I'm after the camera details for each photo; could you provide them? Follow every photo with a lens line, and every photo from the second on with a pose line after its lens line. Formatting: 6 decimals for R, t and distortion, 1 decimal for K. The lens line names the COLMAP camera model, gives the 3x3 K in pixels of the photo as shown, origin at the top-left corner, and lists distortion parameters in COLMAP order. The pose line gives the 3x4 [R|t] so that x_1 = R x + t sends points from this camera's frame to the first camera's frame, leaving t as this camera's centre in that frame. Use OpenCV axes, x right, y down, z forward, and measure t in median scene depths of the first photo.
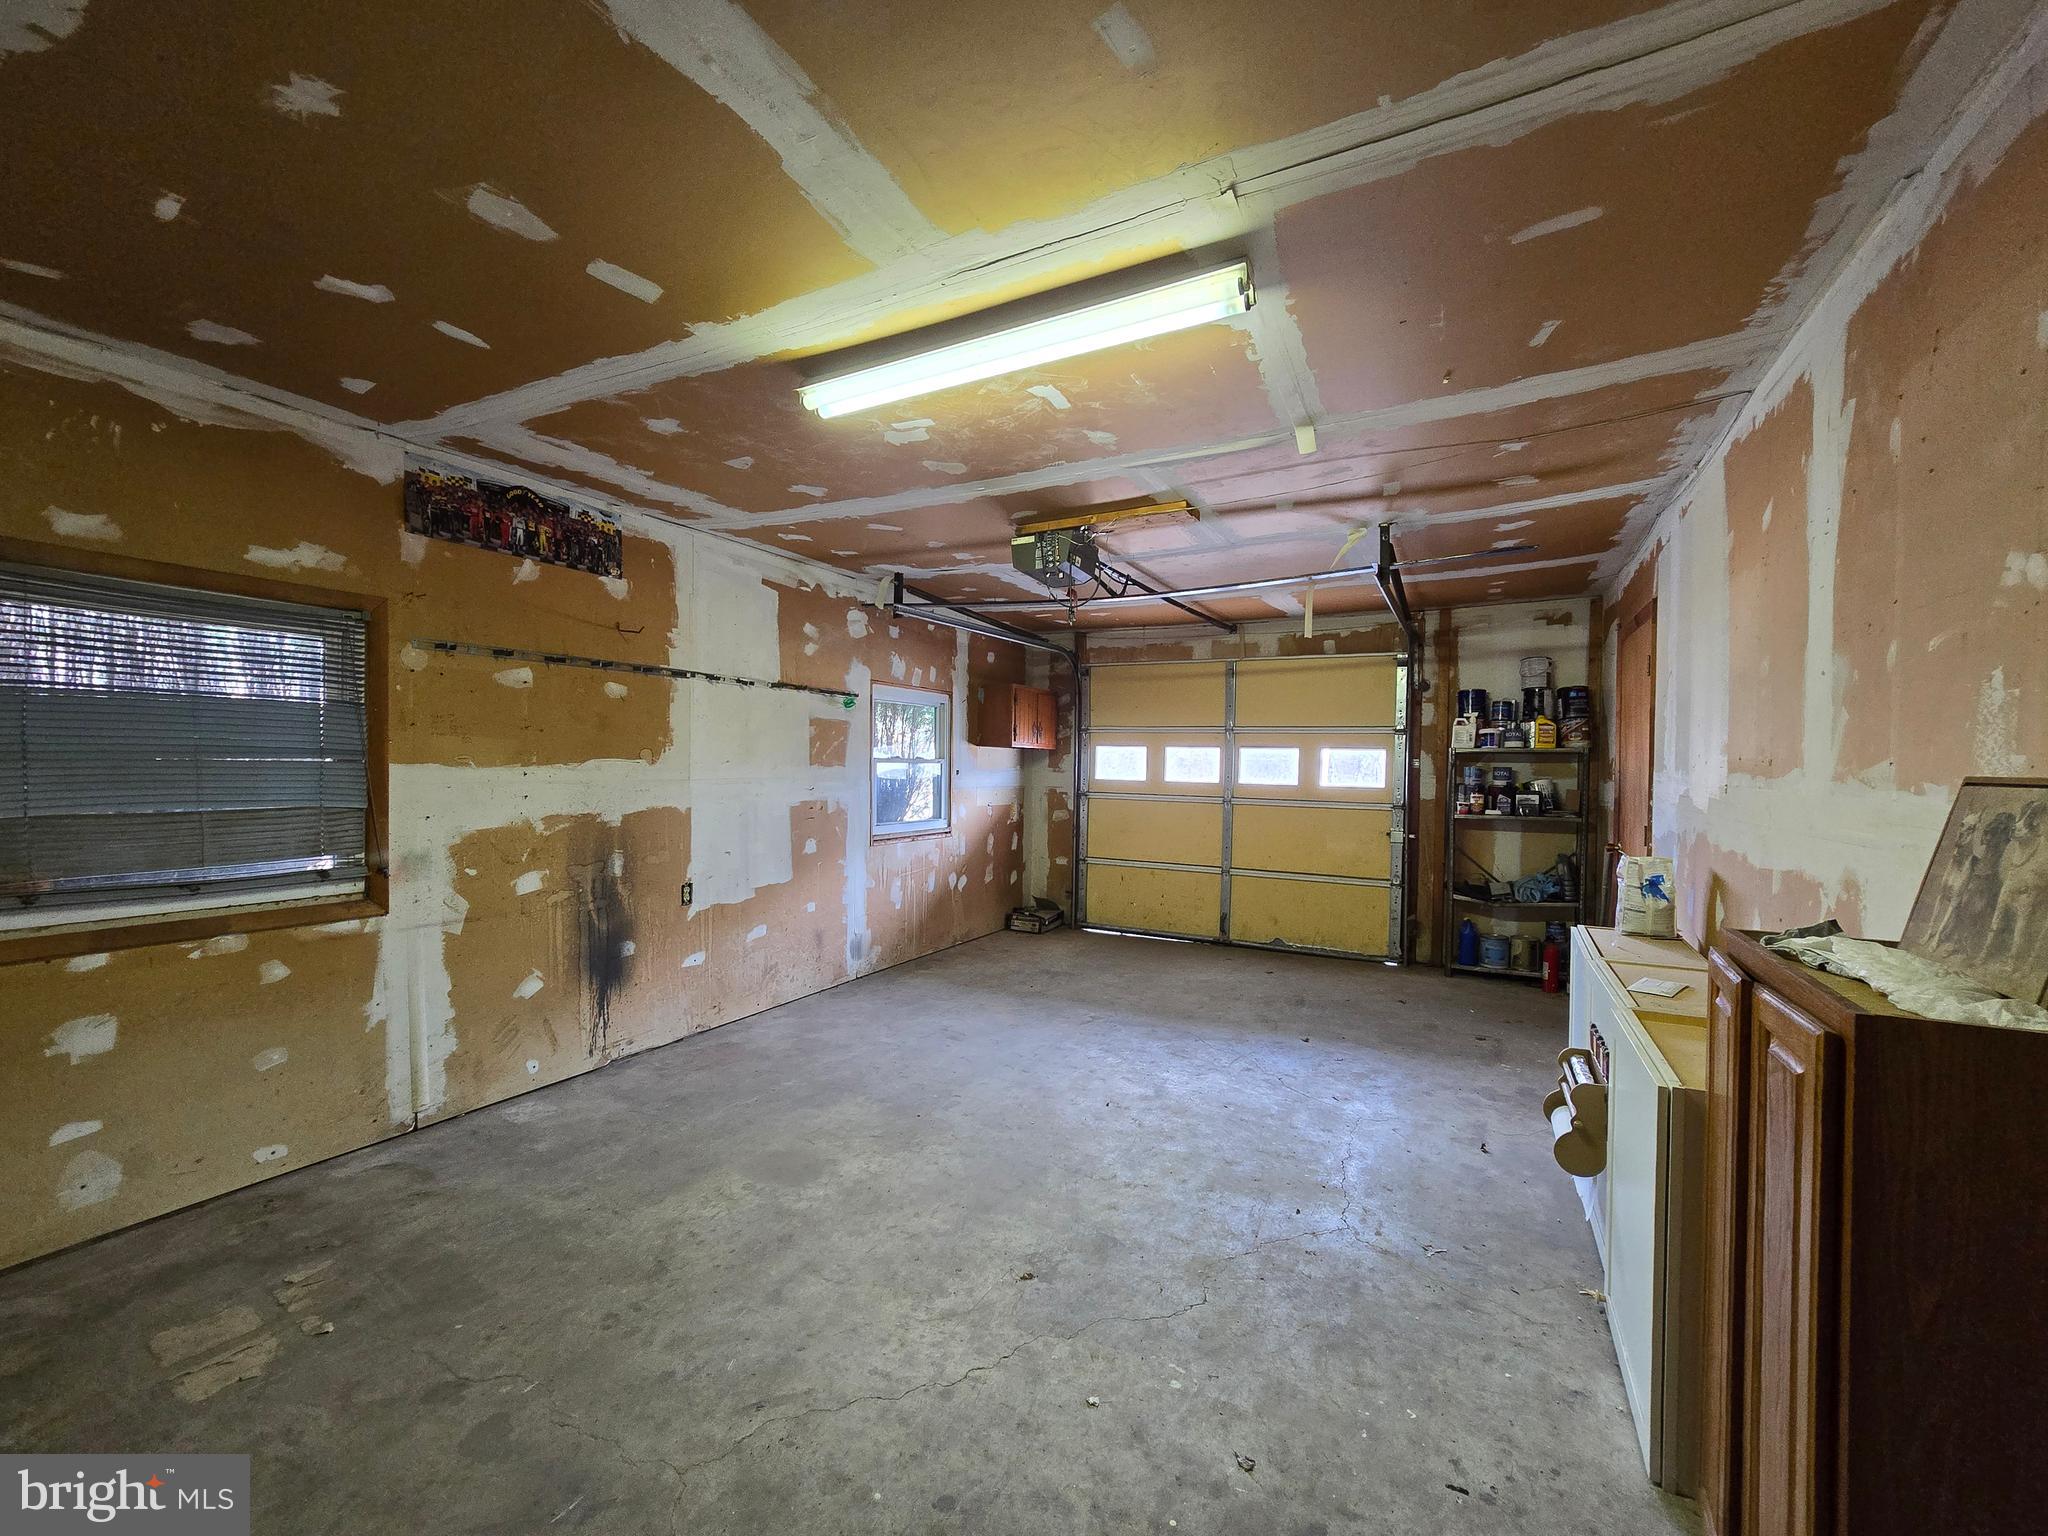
lens RADIAL K [[842.6, 0, 1016.7], [0, 842.6, 774.5], [0, 0, 1]] dist [-0.000718, -0.000681]
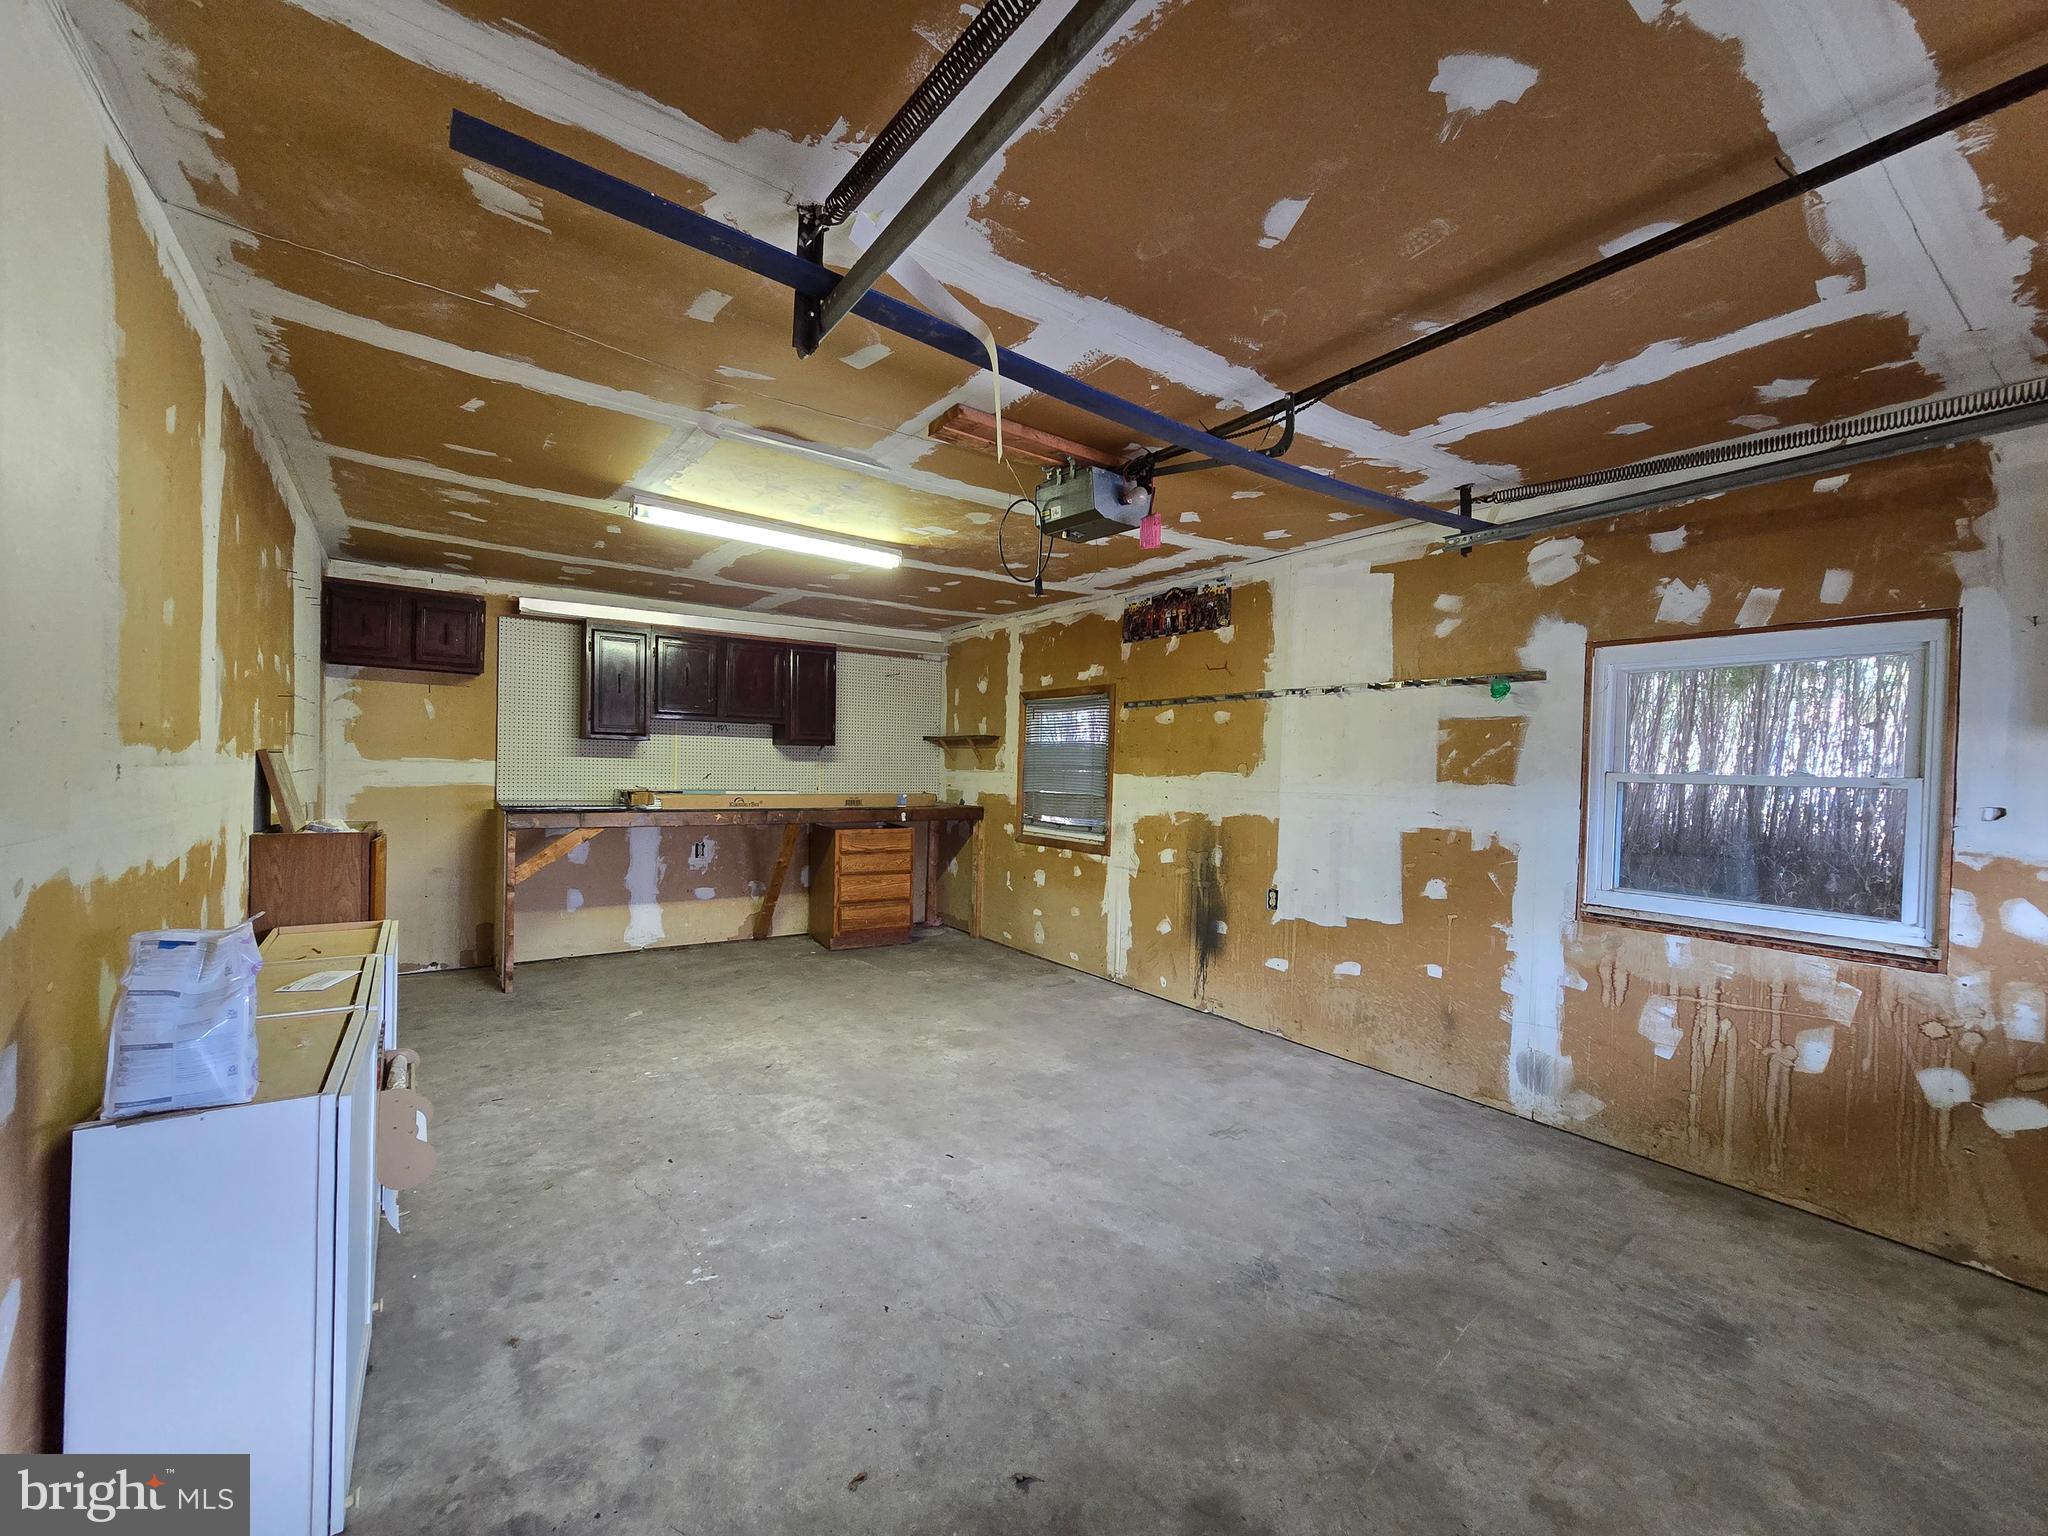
lens RADIAL K [[842.6, 0, 1019.9], [0, 842.6, 775.6], [0, 0, 1]] dist [-0.000718, -0.000681]
pose [[-0.449496, -0.015748, -0.893143, 0.747620], [-0.041181, 0.999147, 0.003109, -0.004438], [0.892332, 0.038178, -0.449761, 1.257683]]
